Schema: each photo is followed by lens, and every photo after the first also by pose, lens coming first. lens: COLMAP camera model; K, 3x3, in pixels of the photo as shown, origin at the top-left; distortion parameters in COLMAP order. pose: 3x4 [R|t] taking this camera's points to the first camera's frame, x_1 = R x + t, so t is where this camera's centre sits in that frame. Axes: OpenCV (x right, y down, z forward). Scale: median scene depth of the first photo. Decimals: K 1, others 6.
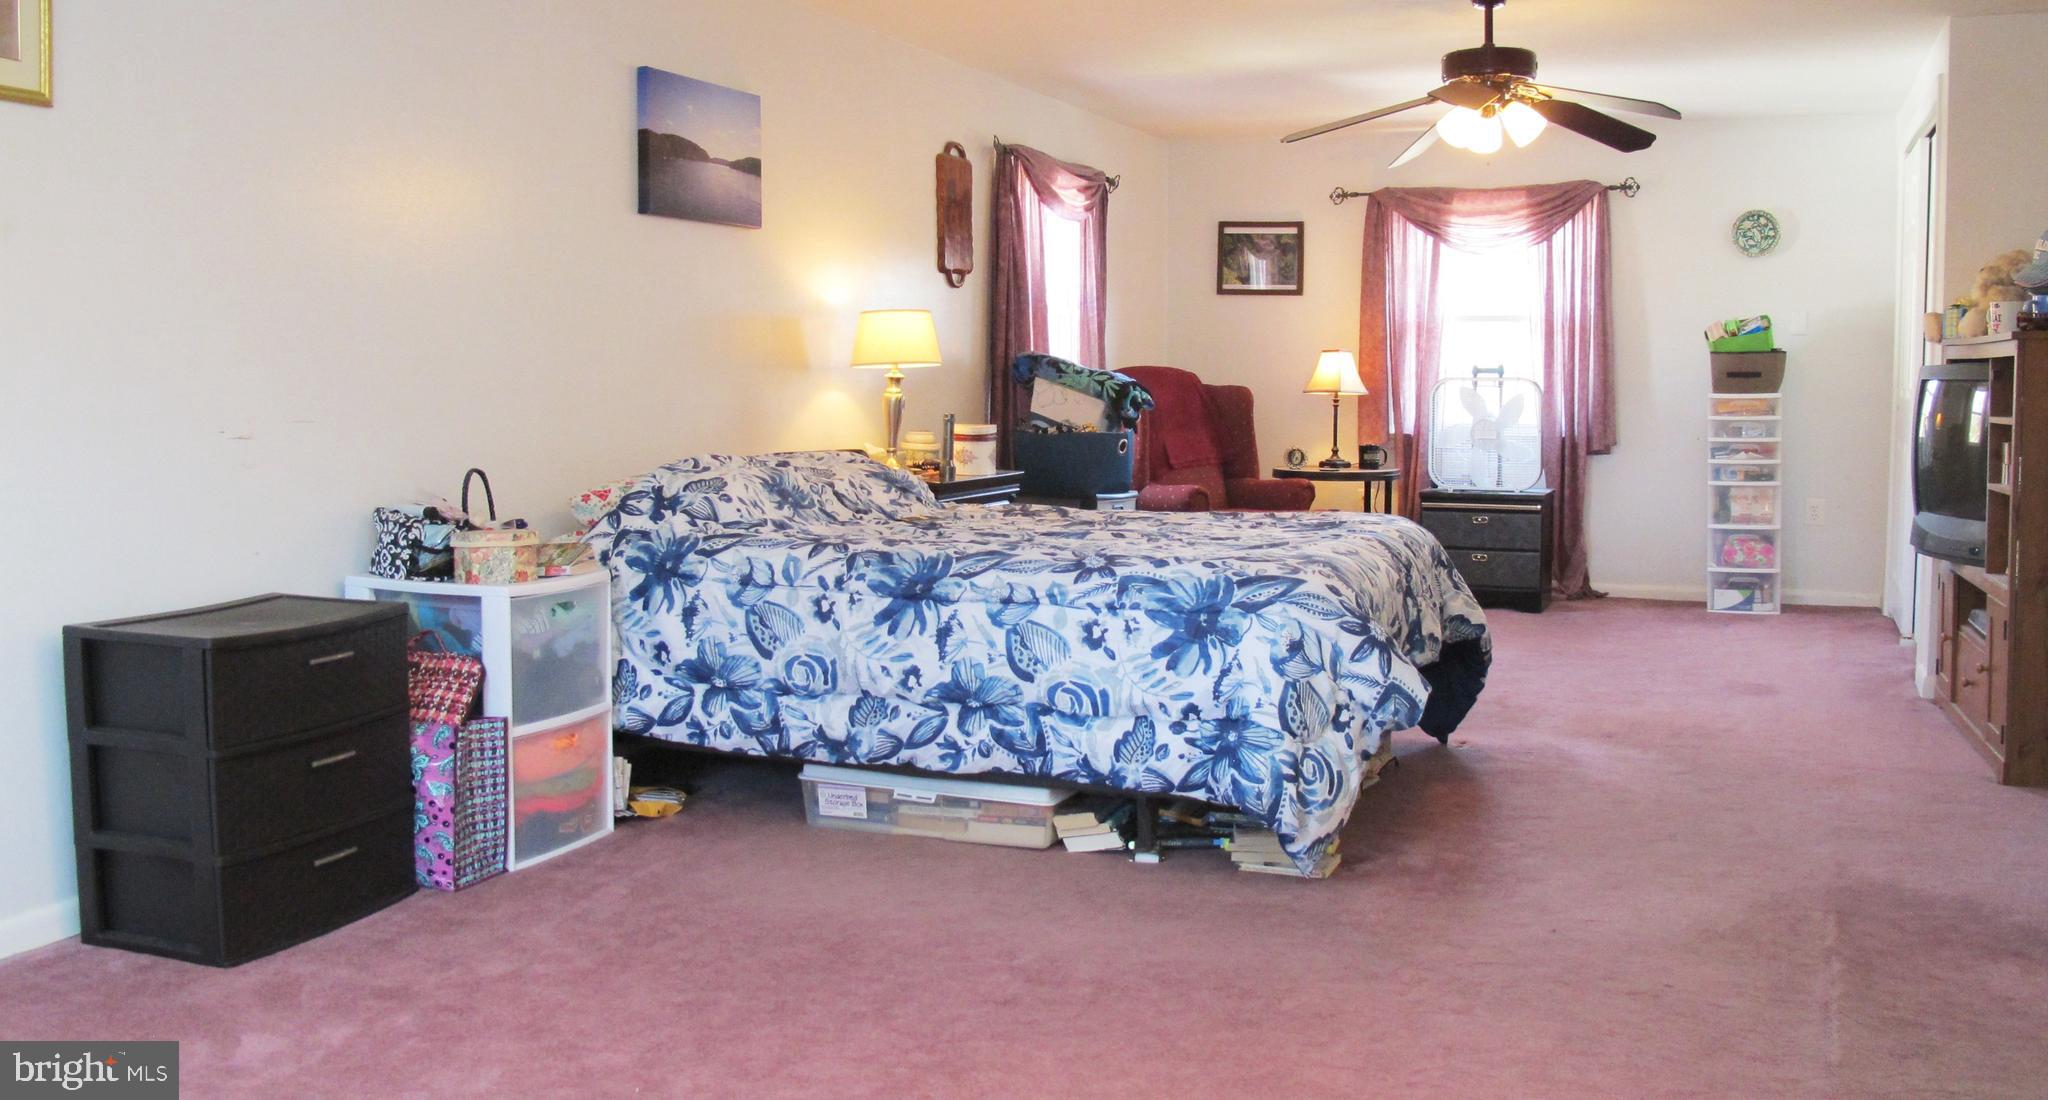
lens RADIAL K [[1769.4, 0, 1024.0], [0, 1769.4, 550.0], [0, 0, 1]] dist [-0.142533, 0.108752]
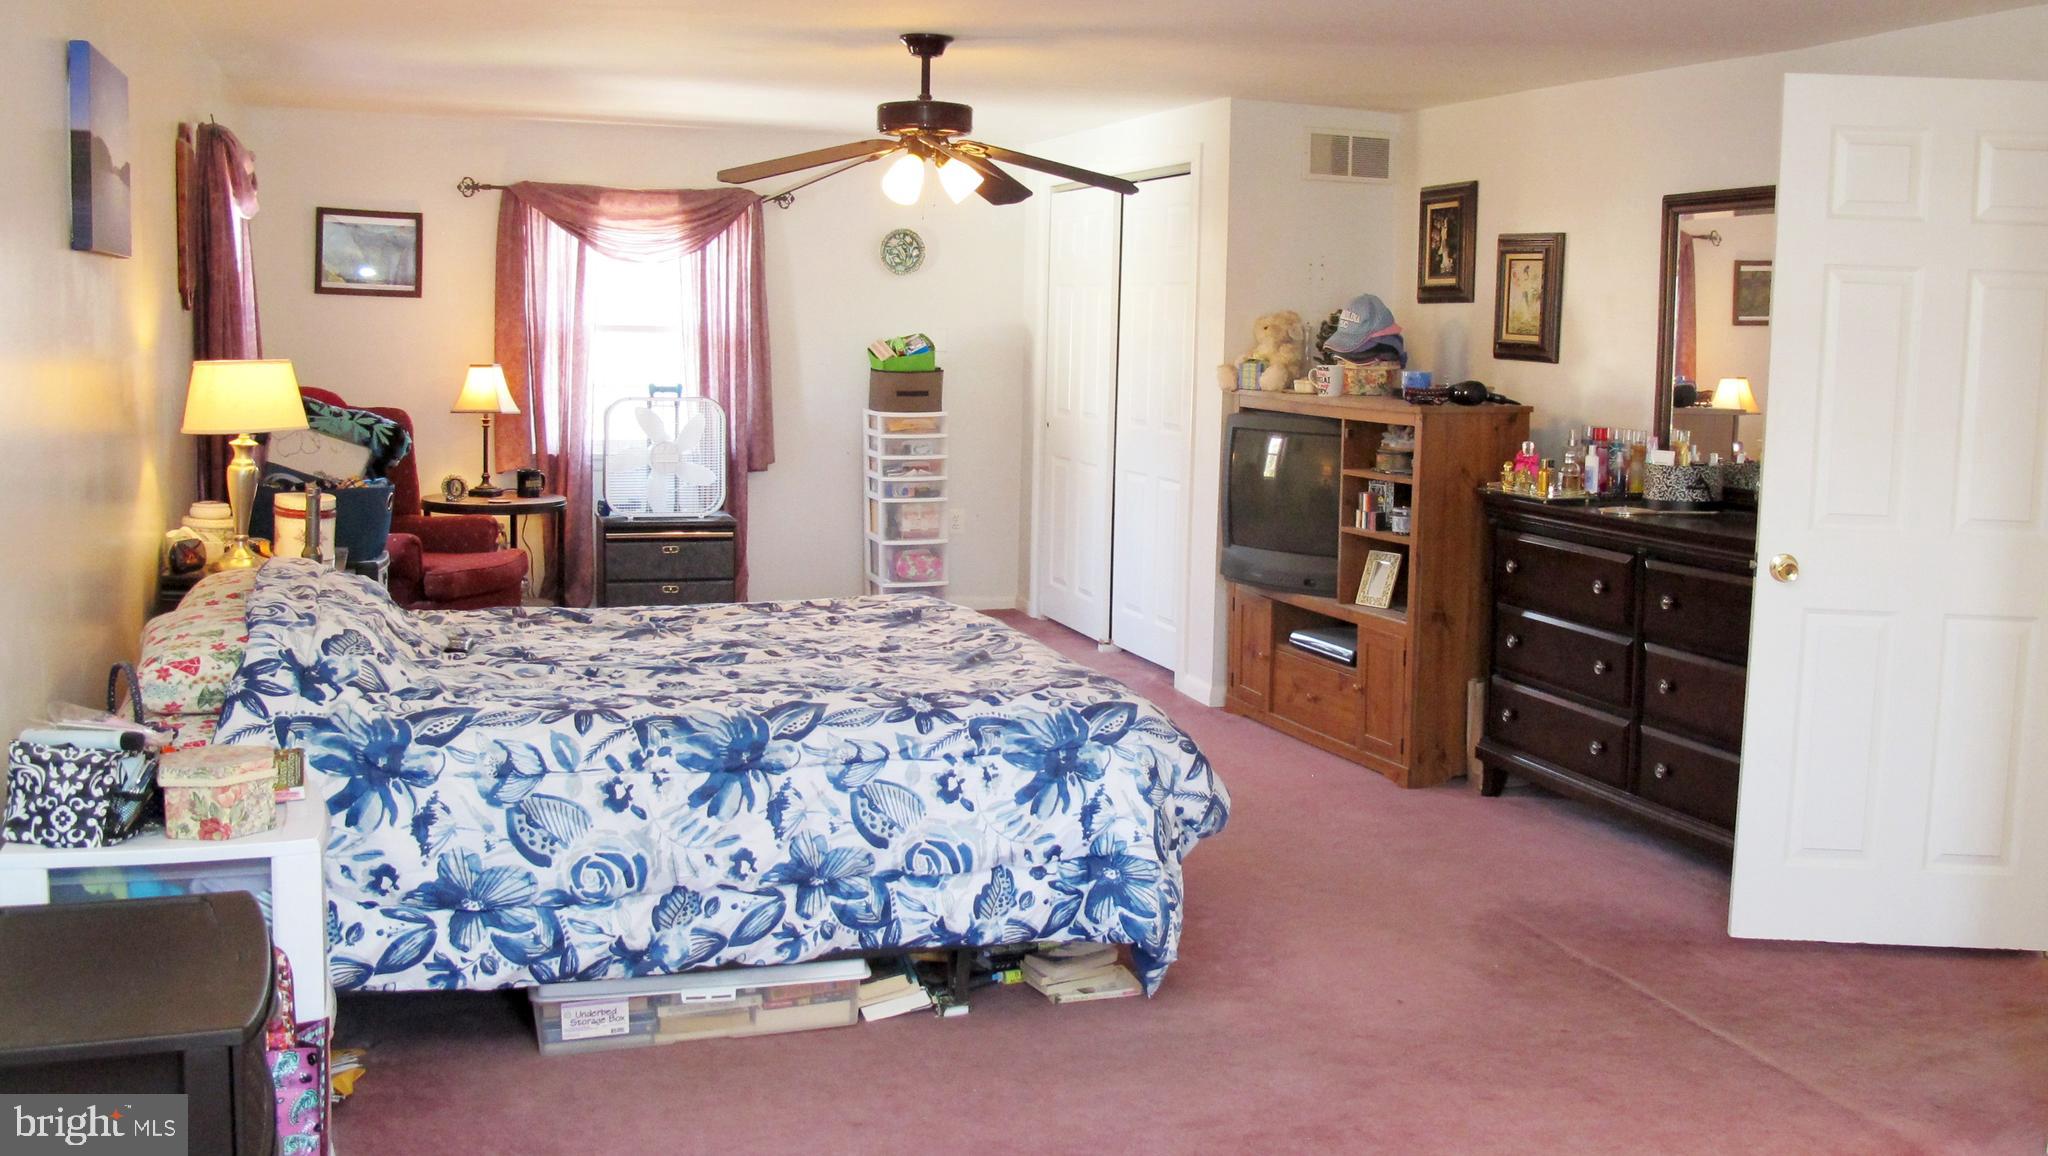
lens RADIAL K [[1901.3, 0, 1024.0], [0, 1901.3, 578.0], [0, 0, 1]] dist [-0.162867, 0.192012]
pose [[0.737979, -0.071825, 0.670990, -0.551253], [0.040206, 0.997233, 0.062527, -0.113135], [-0.673624, -0.019166, 0.738825, 0.238929]]
